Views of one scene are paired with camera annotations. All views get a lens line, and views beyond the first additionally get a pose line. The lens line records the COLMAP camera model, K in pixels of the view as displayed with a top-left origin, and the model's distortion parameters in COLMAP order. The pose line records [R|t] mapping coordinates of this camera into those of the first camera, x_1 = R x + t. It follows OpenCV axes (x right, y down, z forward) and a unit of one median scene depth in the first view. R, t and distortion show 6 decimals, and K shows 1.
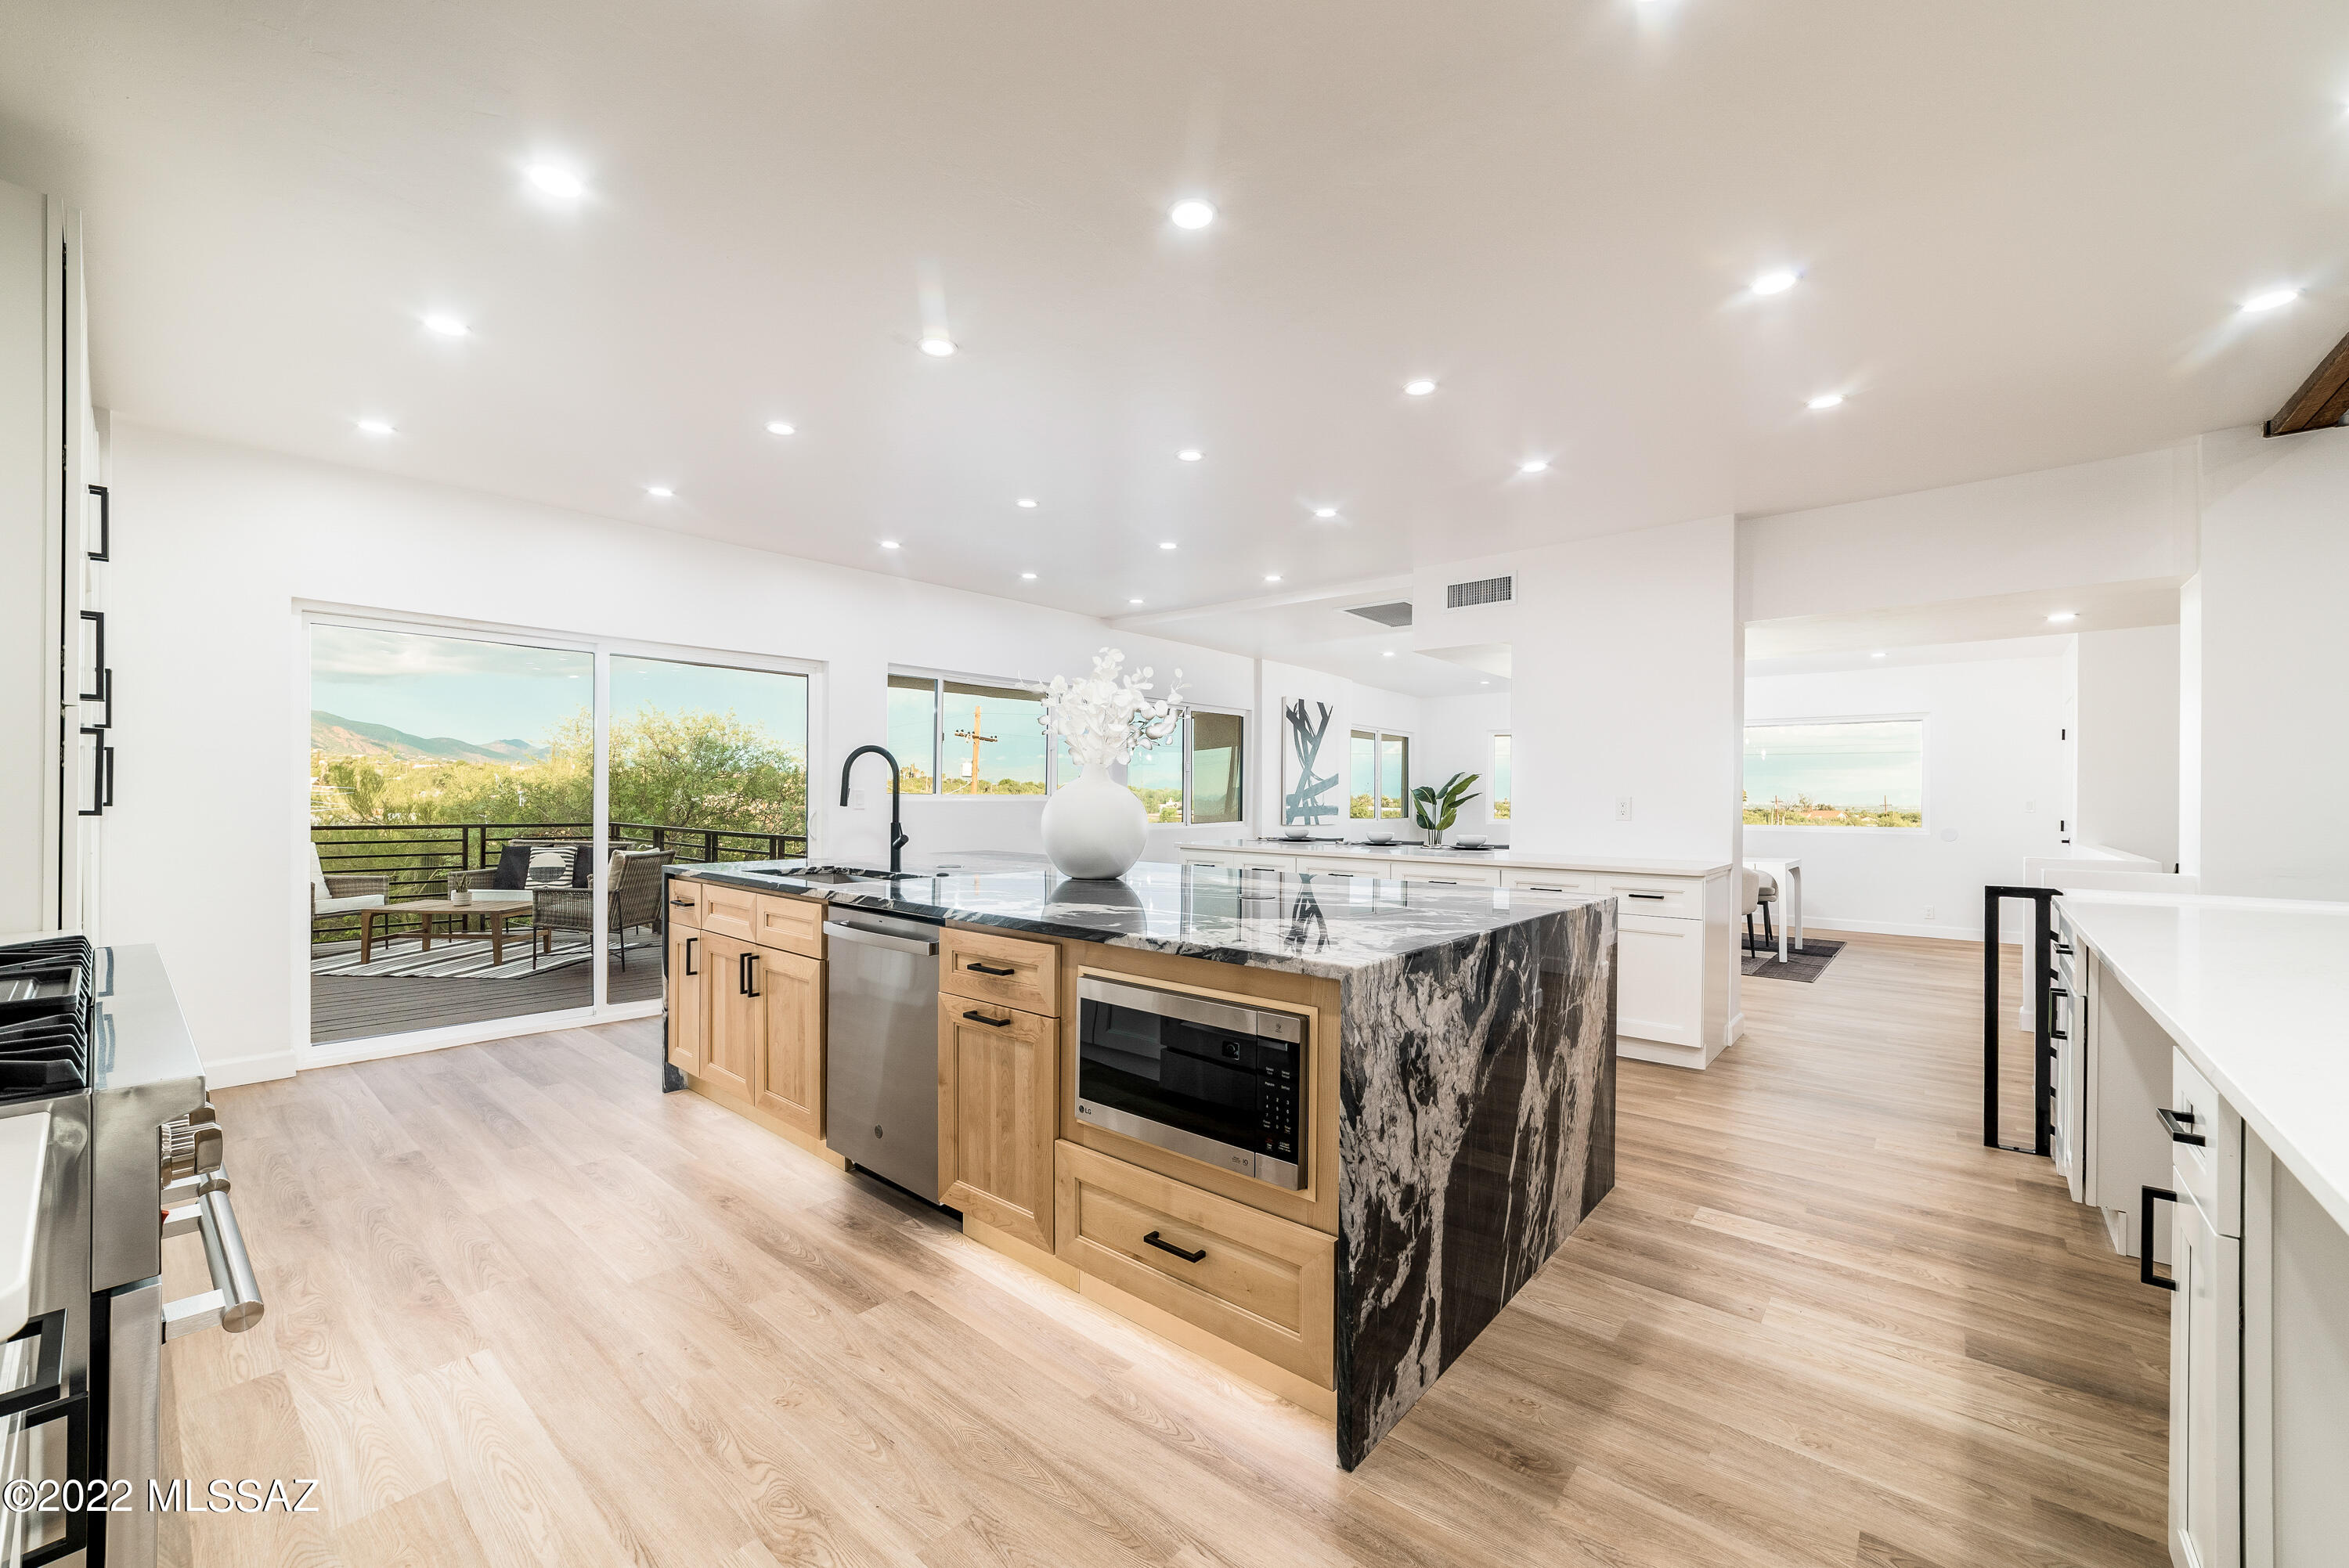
lens RADIAL K [[926.4, 0, 1174.5], [0, 926.4, 784.0], [0, 0, 1]] dist [-0.023093, 0.009476]
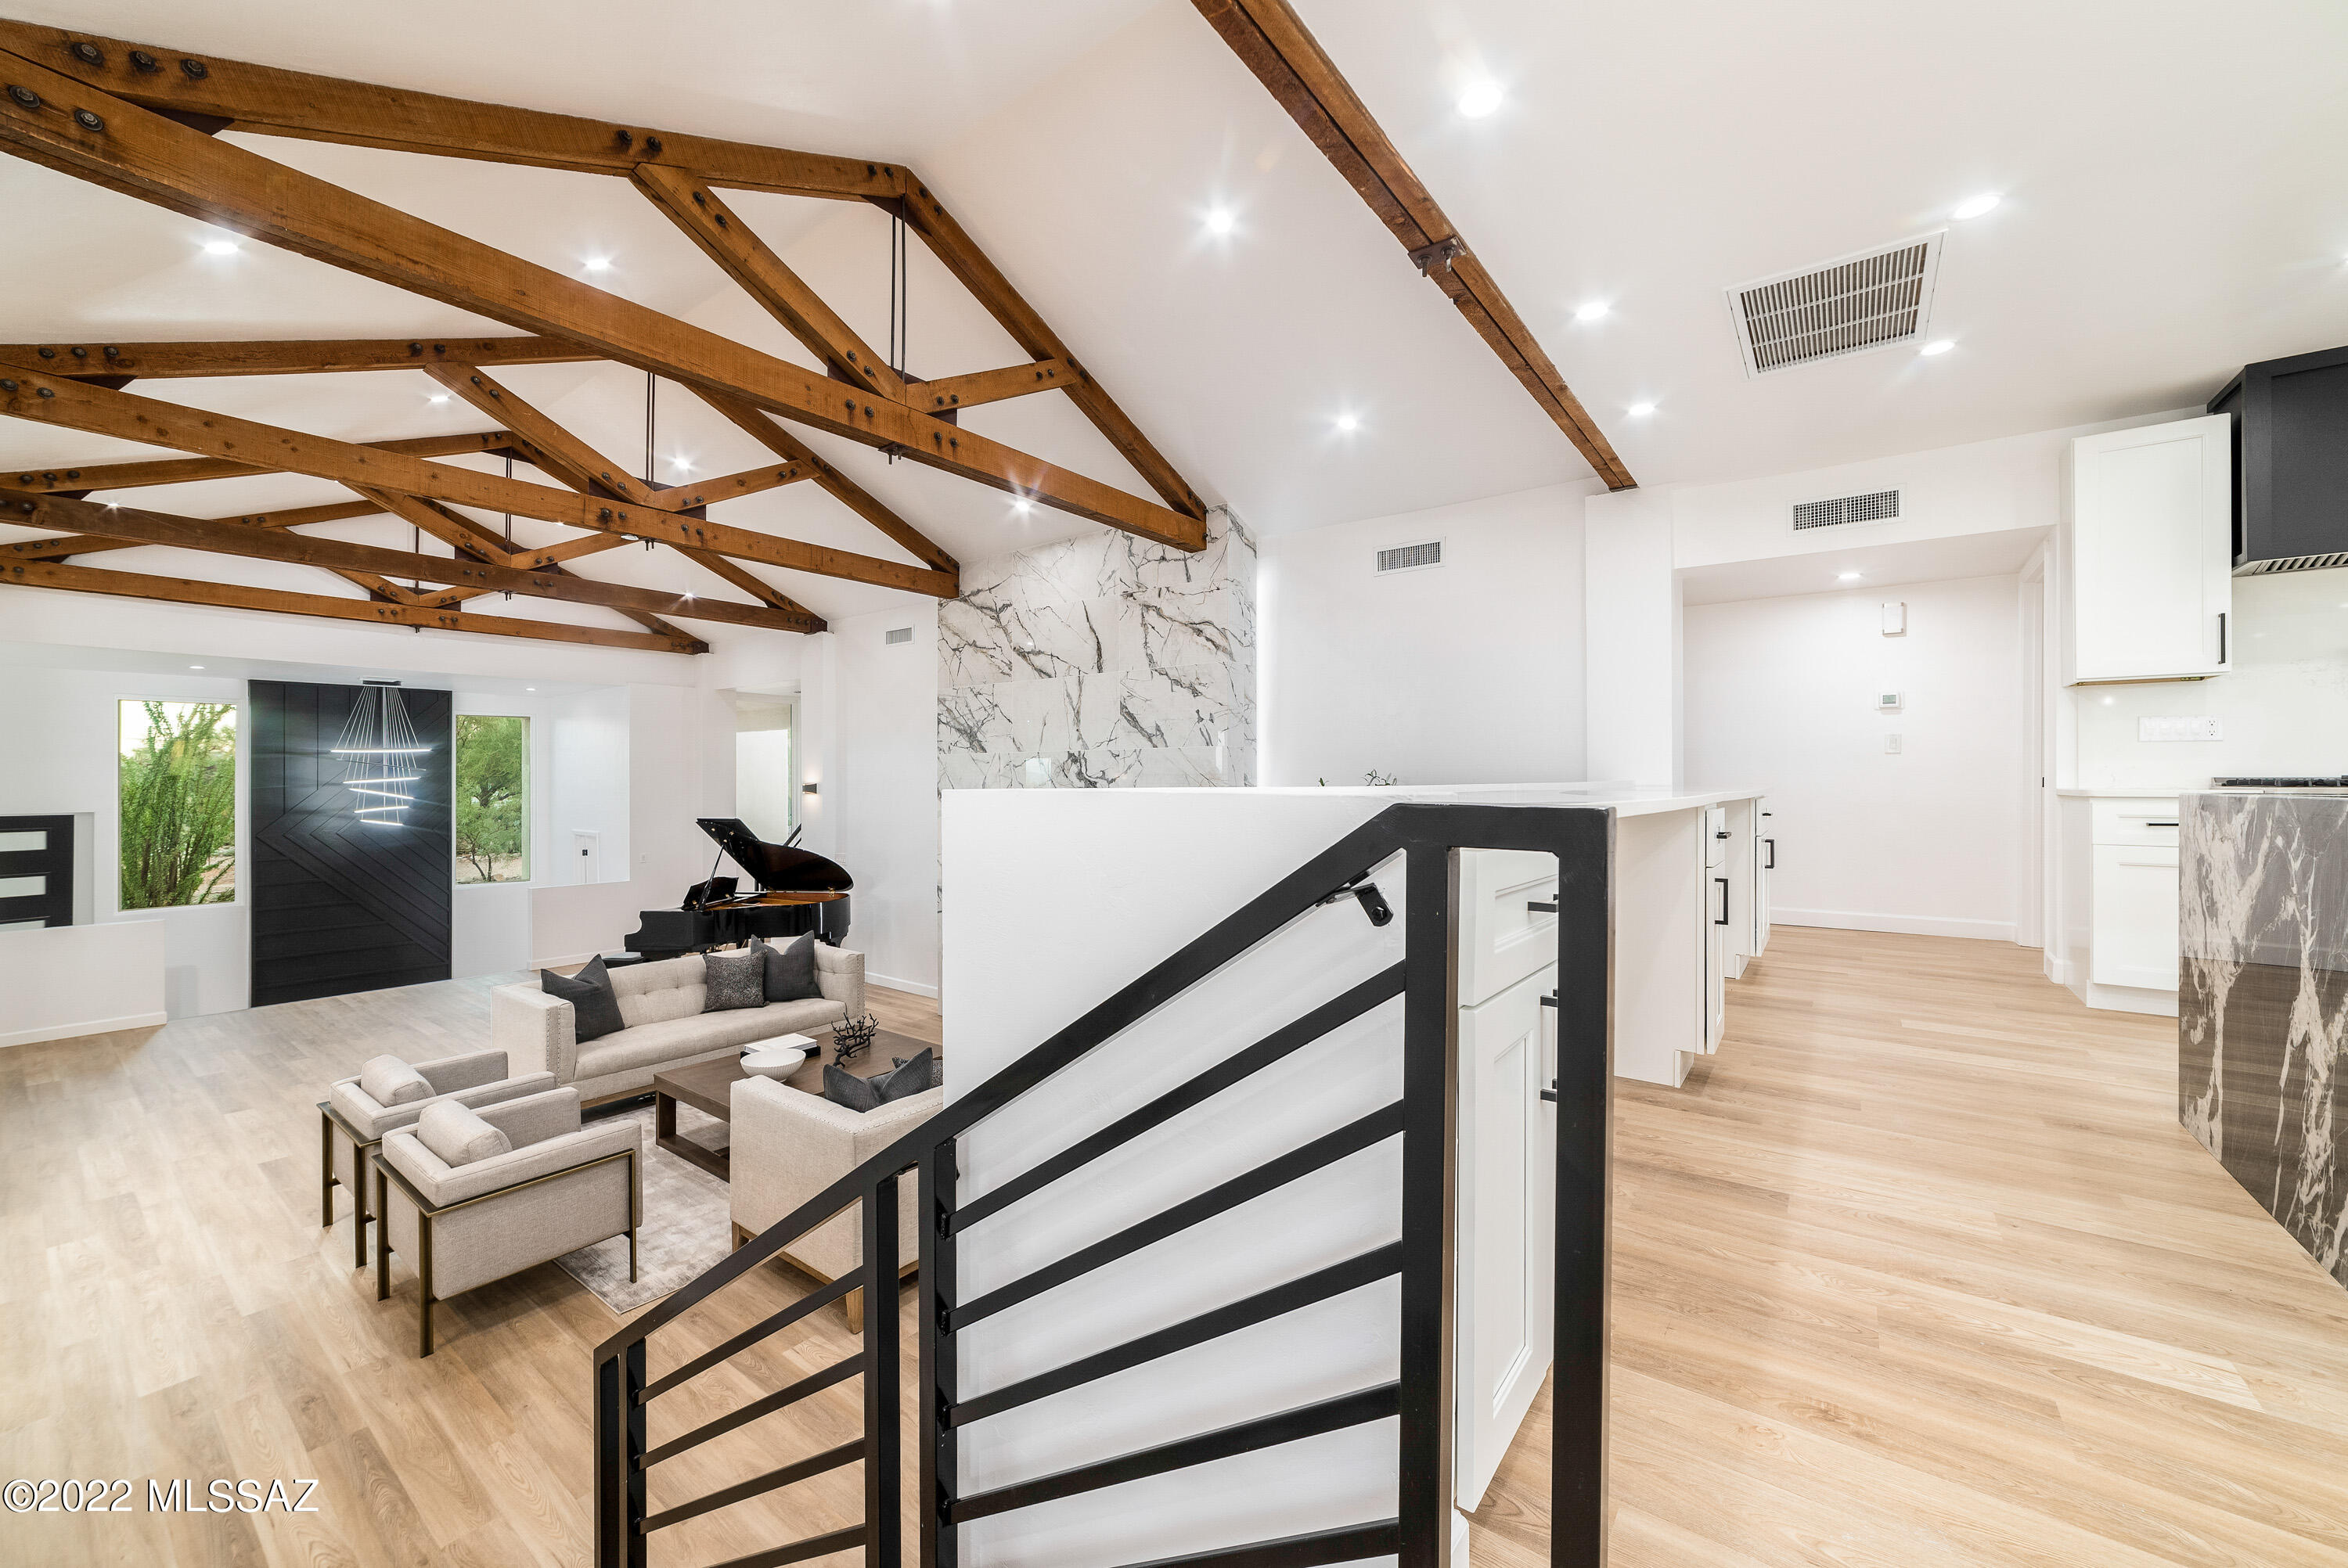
lens RADIAL K [[900.4, 0, 1174.0], [0, 900.4, 784.0], [0, 0, 1]] dist [-0.014168, 0.005791]
pose [[-0.998031, -0.004626, -0.062552, 1.615822], [-0.004219, 0.999969, -0.006626, 0.165374], [0.062581, -0.006349, -0.998020, 1.957082]]
